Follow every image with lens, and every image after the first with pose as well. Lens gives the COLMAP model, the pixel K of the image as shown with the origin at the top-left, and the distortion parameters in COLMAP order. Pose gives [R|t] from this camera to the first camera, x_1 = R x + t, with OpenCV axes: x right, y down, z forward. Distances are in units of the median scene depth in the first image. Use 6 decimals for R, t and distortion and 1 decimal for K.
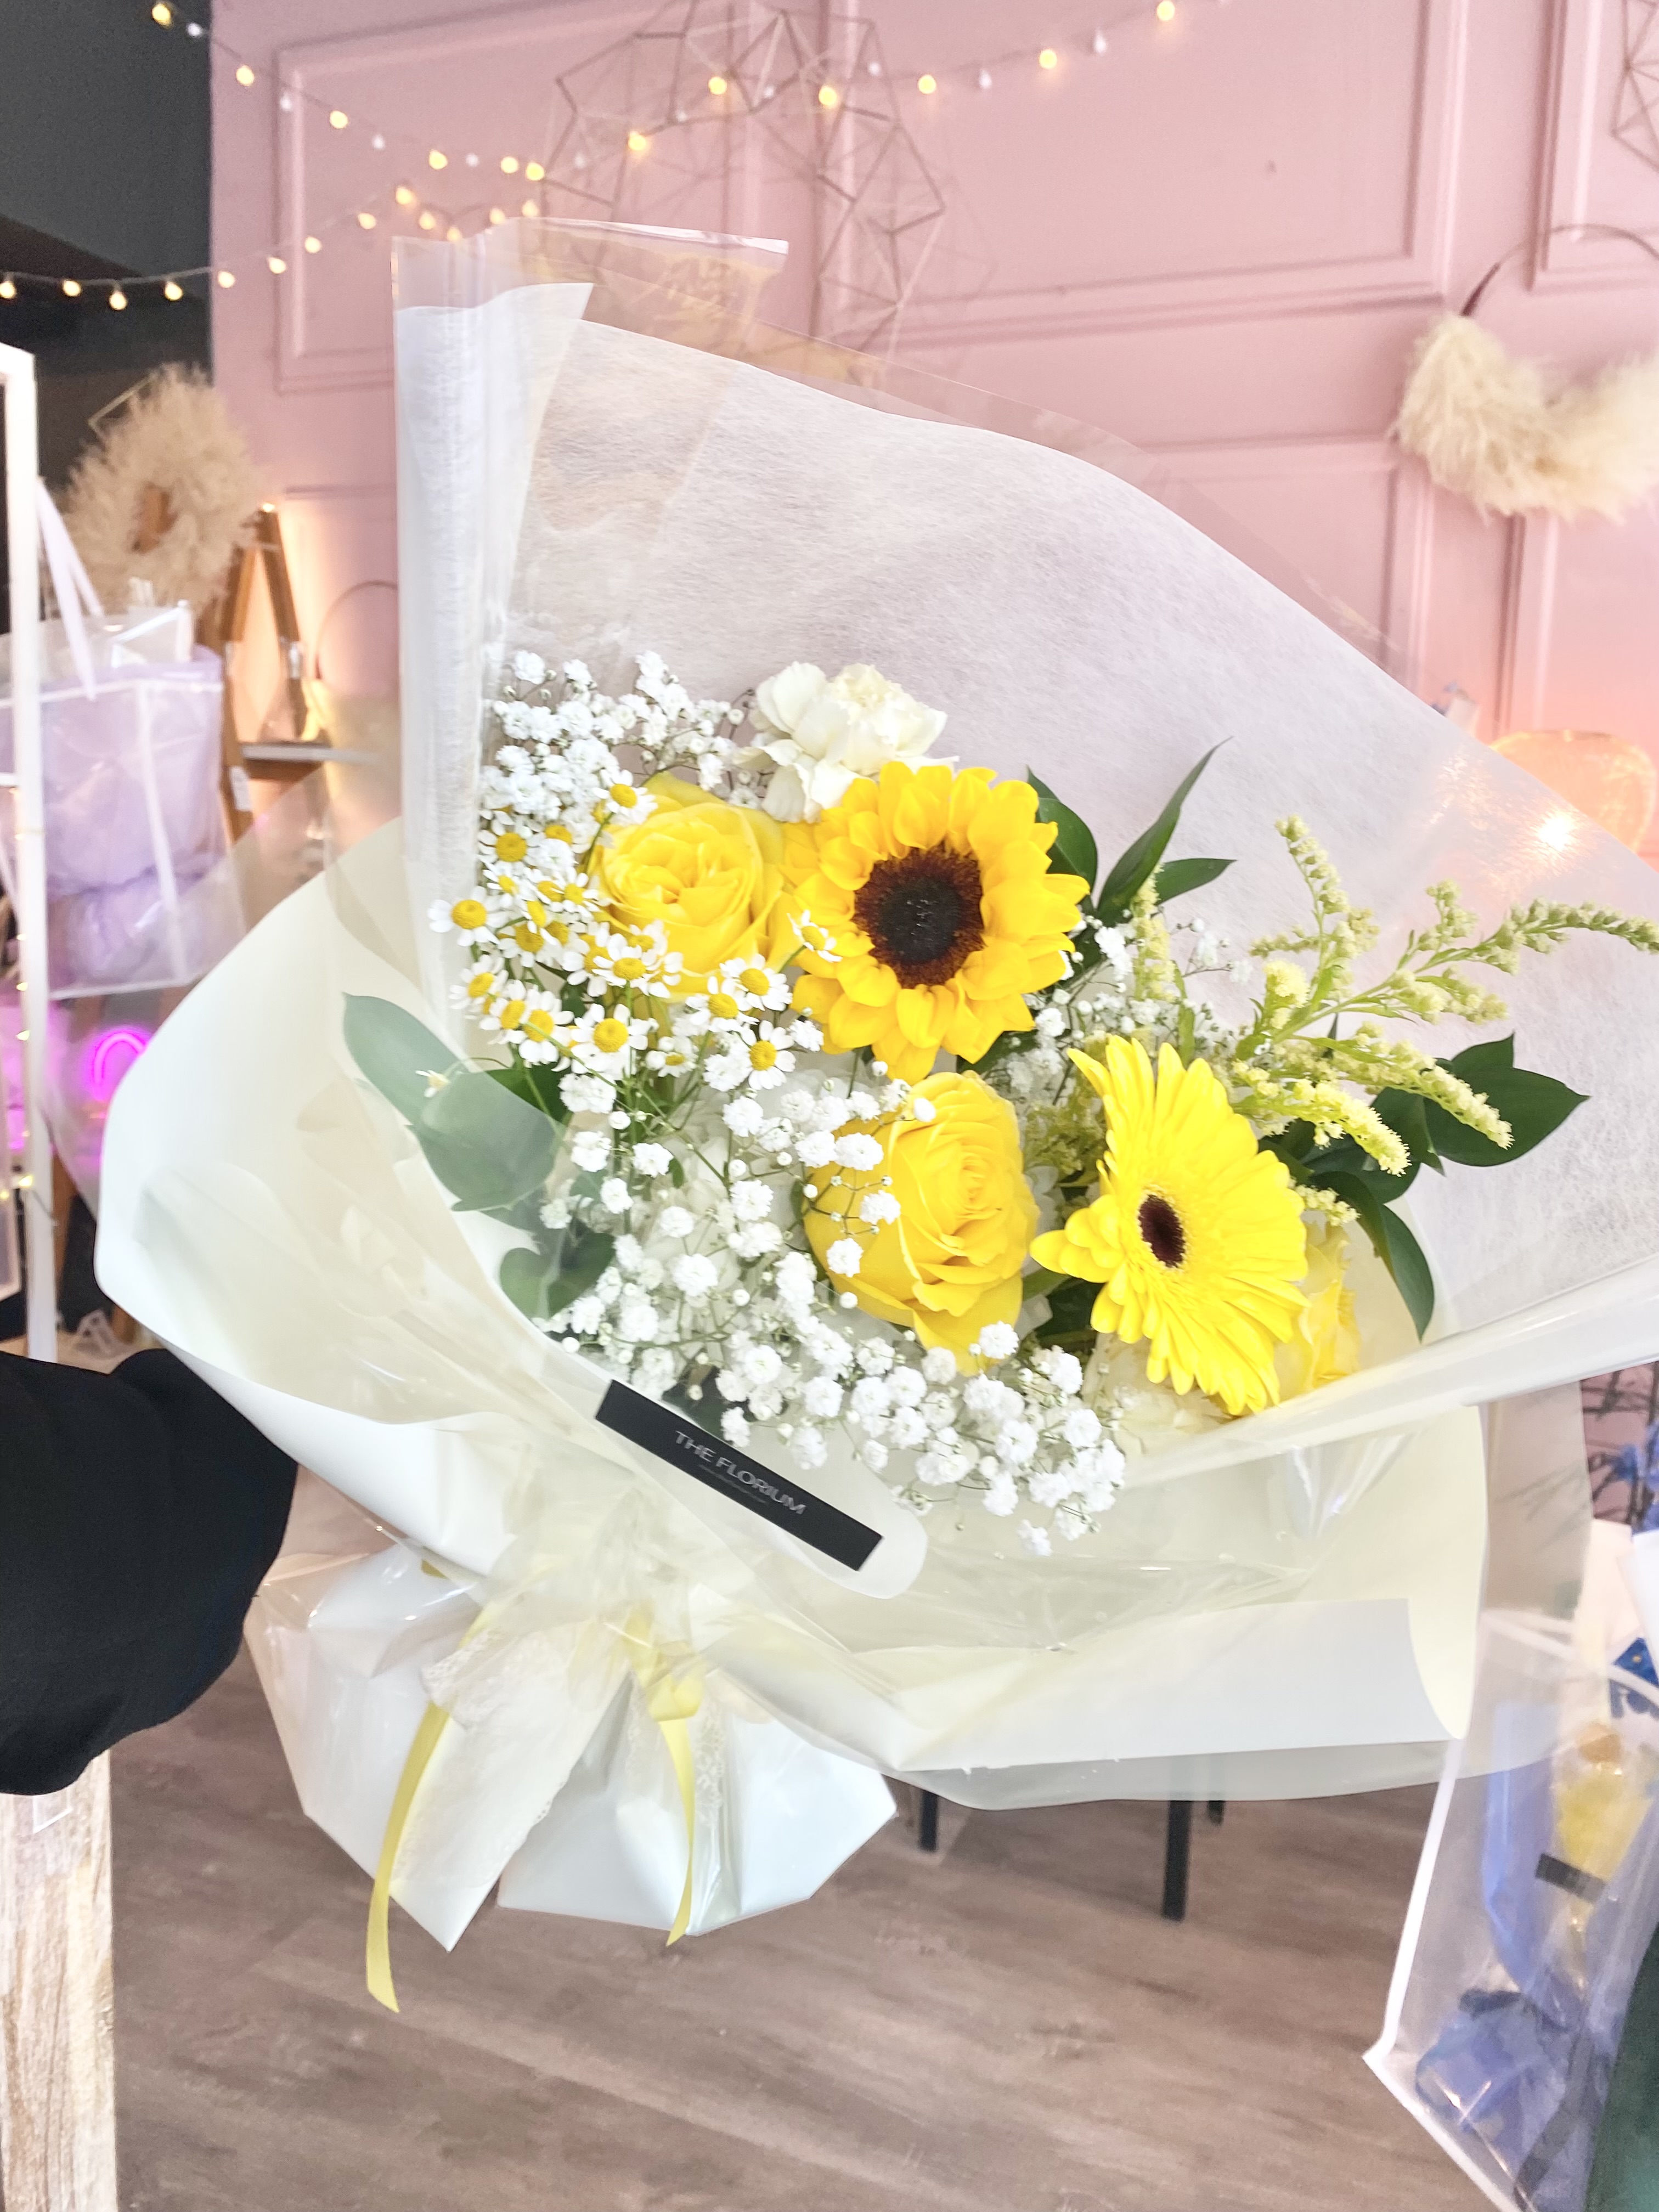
lens RADIAL K [[1607.2, 0, 850.6], [0, 1607.2, 1089.8], [0, 0, 1]] dist [0.013187, -0.010395]
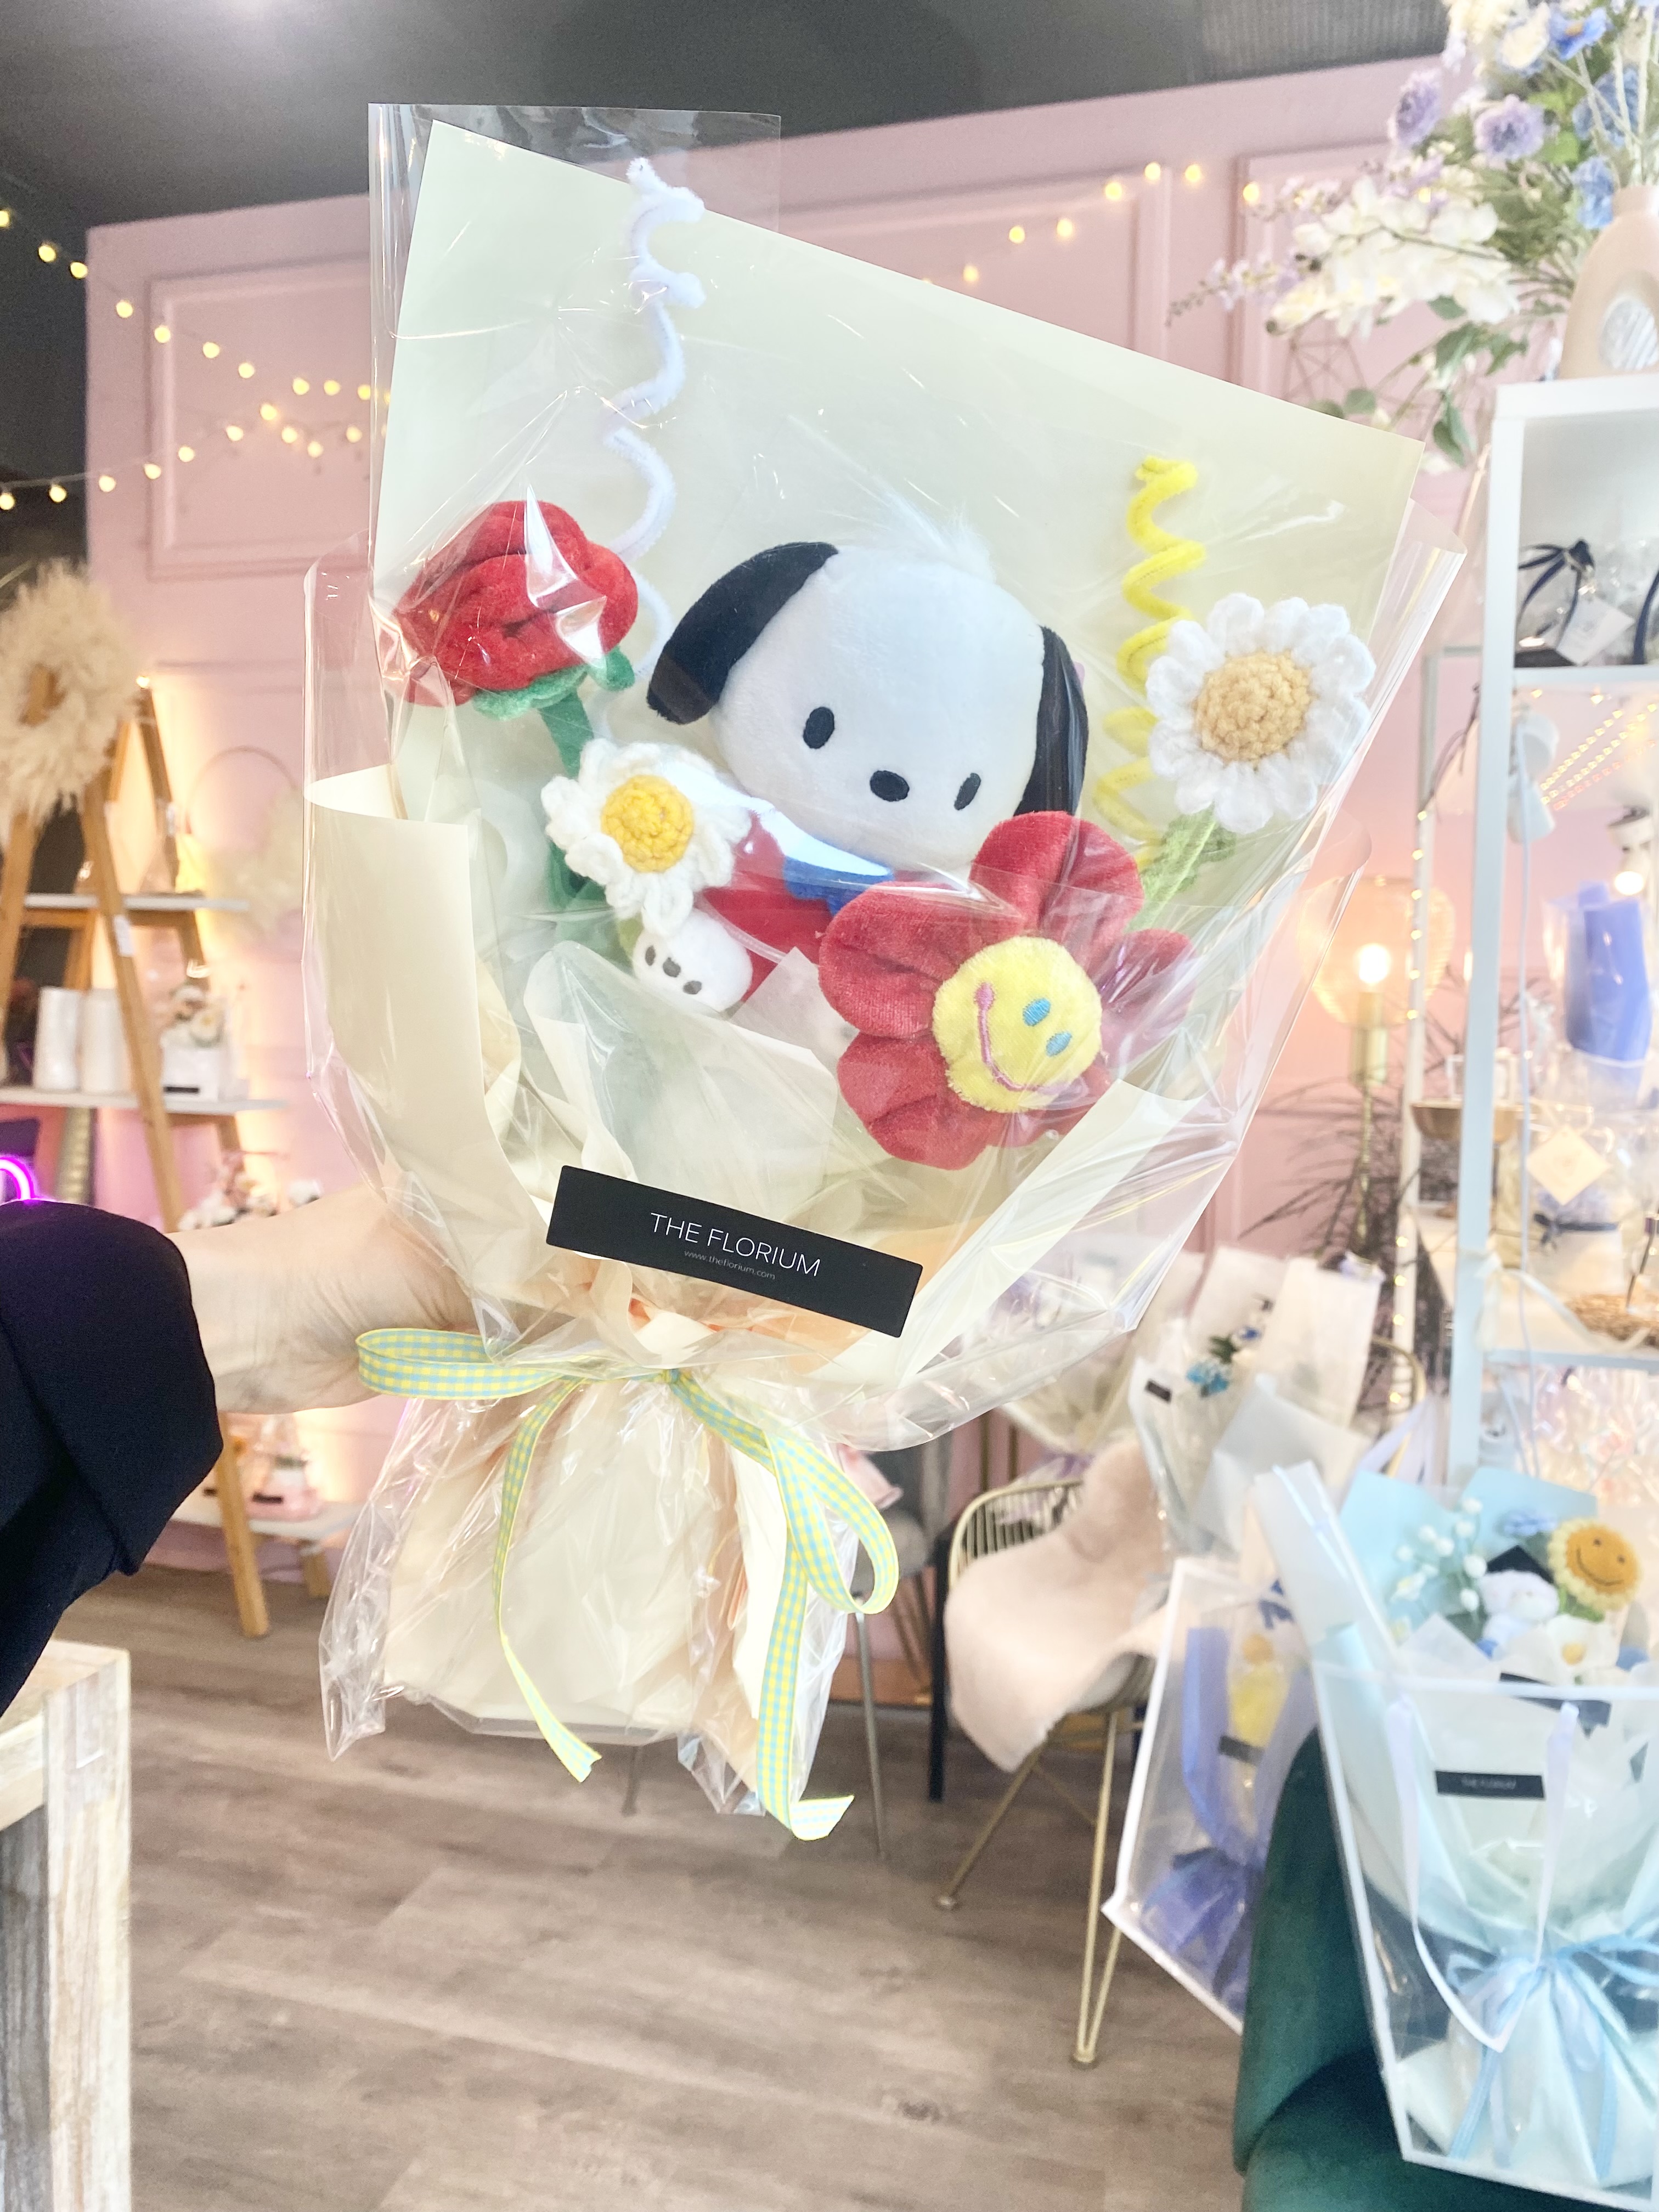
lens RADIAL K [[1607.2, 0, 820.1], [0, 1607.2, 1110.4], [0, 0, 1]] dist [0.013187, -0.010395]
pose [[0.995673, -0.023972, 0.089777, -0.006046], [0.028922, 0.998109, -0.054240, 0.008327], [-0.088307, 0.056602, 0.994484, -0.164739]]
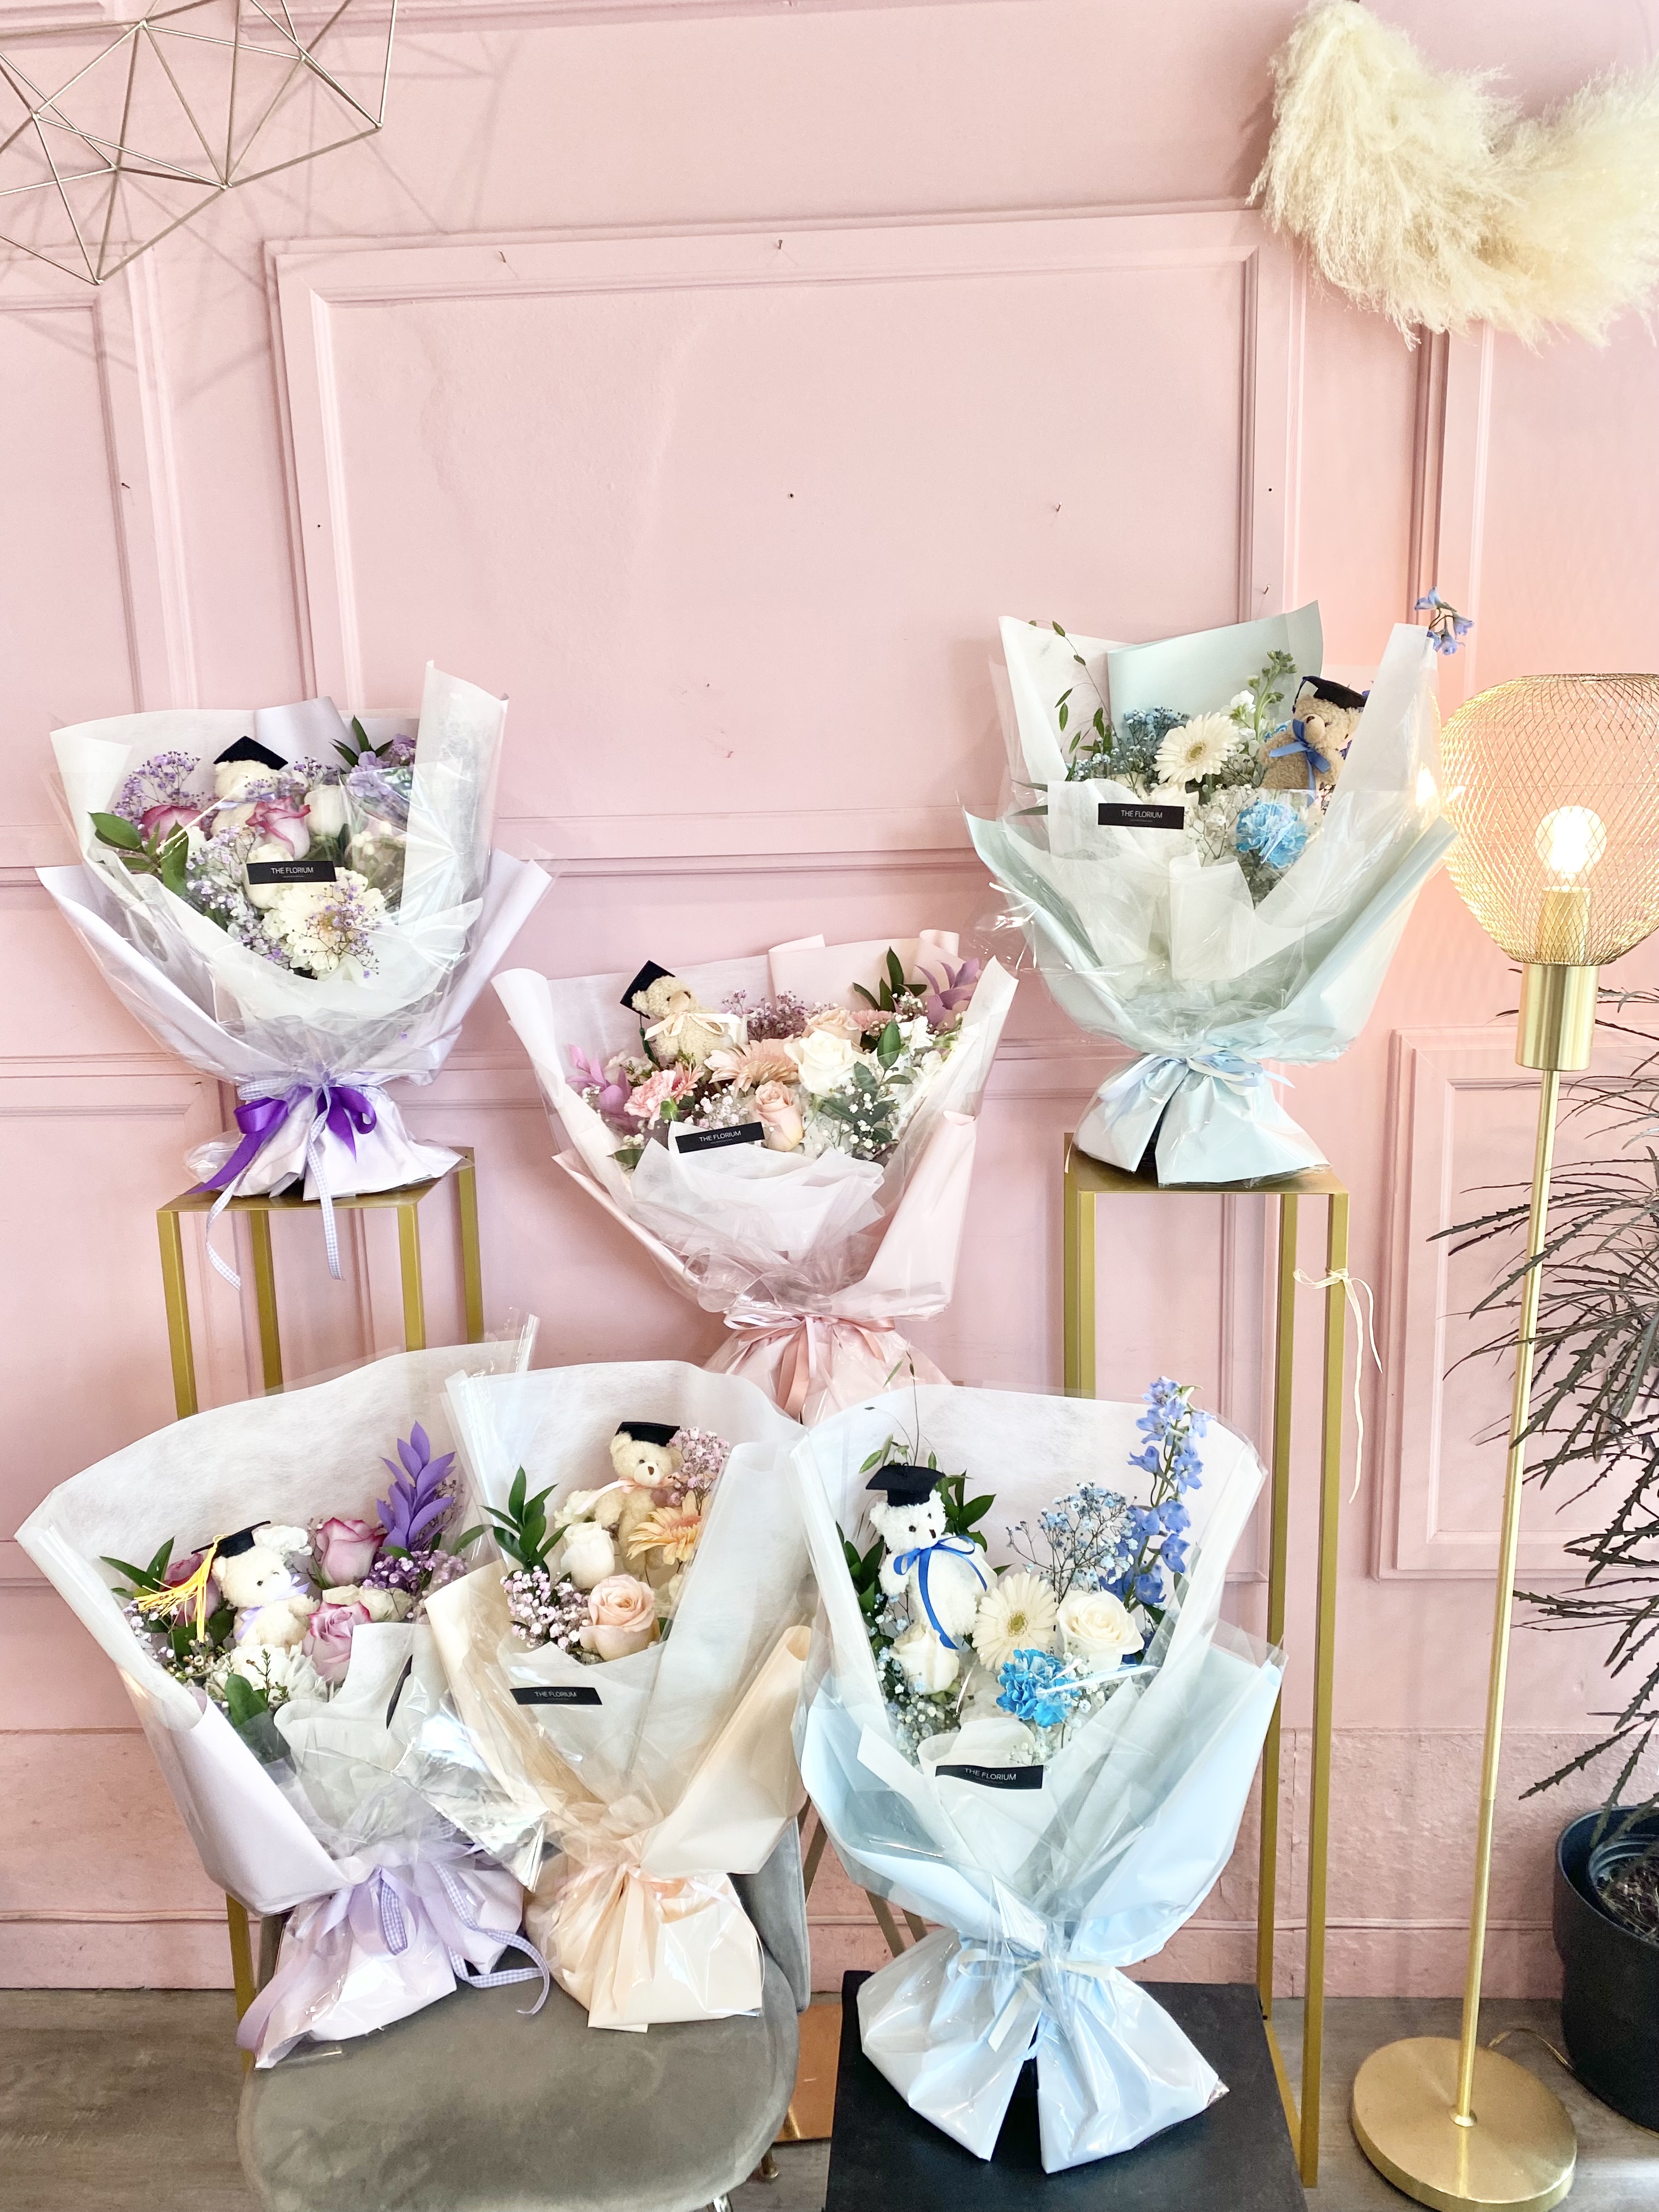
lens RADIAL K [[1607.2, 0, 810.3], [0, 1607.2, 1127.6], [0, 0, 1]] dist [0.013187, -0.010395]
pose [[0.948978, -0.125372, 0.289349, -0.056892], [0.098162, 0.989427, 0.106764, -0.136992], [-0.299675, -0.072913, 0.951251, 0.443299]]
